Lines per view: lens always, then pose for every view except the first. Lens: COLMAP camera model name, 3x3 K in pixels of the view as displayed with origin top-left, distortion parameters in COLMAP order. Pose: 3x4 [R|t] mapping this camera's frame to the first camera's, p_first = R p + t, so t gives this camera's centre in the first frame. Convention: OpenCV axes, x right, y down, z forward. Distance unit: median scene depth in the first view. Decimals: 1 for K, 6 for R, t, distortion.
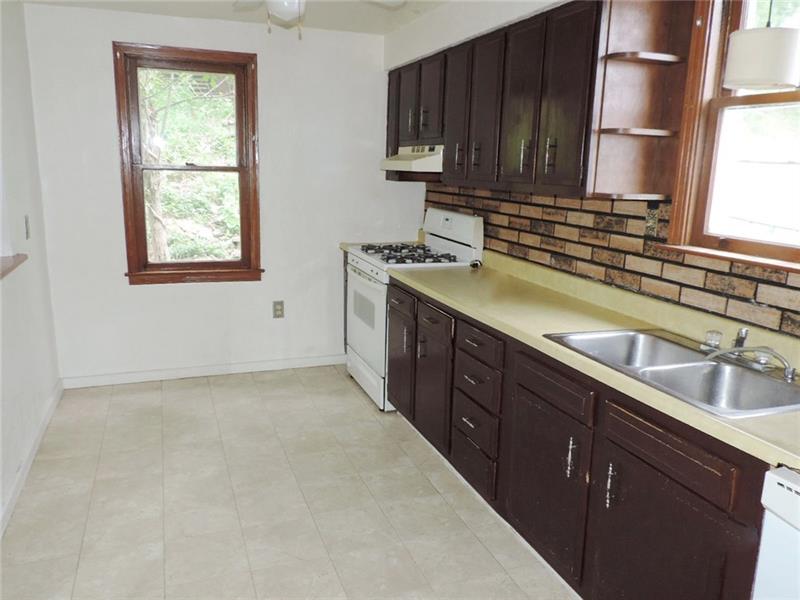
lens RADIAL K [[642.2, 0, 400.0], [0, 642.2, 299.0], [0, 0, 1]] dist [0.001602, 0.001134]
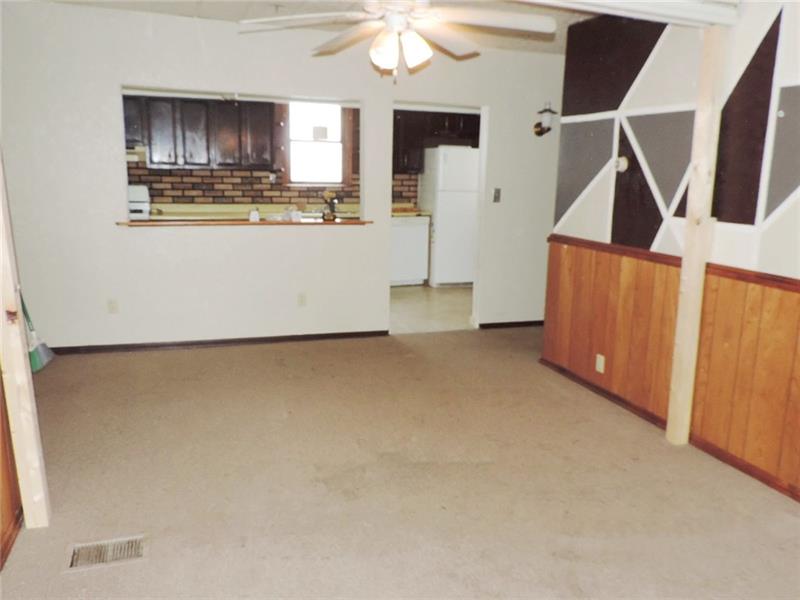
lens RADIAL K [[642.2, 0, 400.7], [0, 642.2, 302.3], [0, 0, 1]] dist [0.001602, 0.001134]
pose [[0.026578, -0.235420, 0.971530, -2.550596], [0.185007, 0.956243, 0.226655, -0.133290], [-0.982378, 0.173715, 0.068970, 0.314280]]
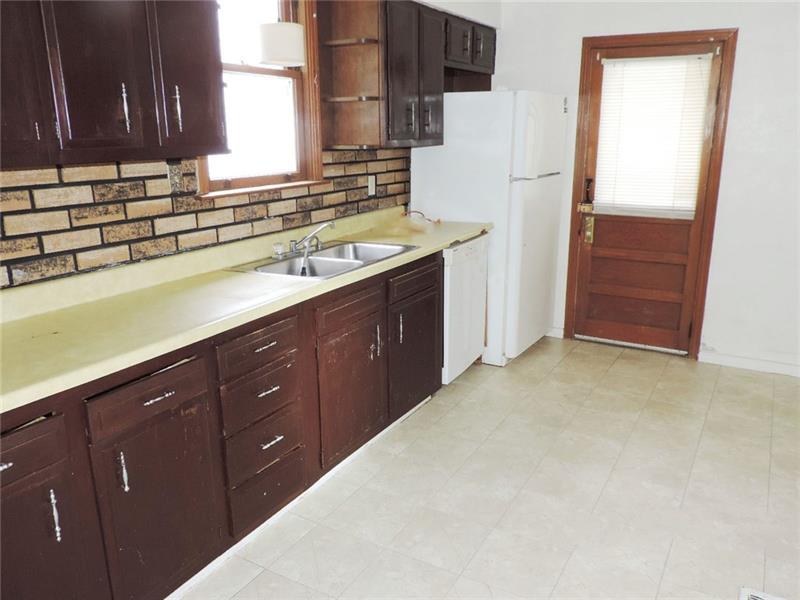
lens RADIAL K [[642.2, 0, 401.6], [0, 642.2, 299.9], [0, 0, 1]] dist [0.001602, 0.001134]
pose [[-0.641585, -0.217775, 0.735488, -0.587245], [0.149107, 0.905151, 0.398081, -0.286656], [-0.752420, 0.365070, -0.548260, 1.324750]]
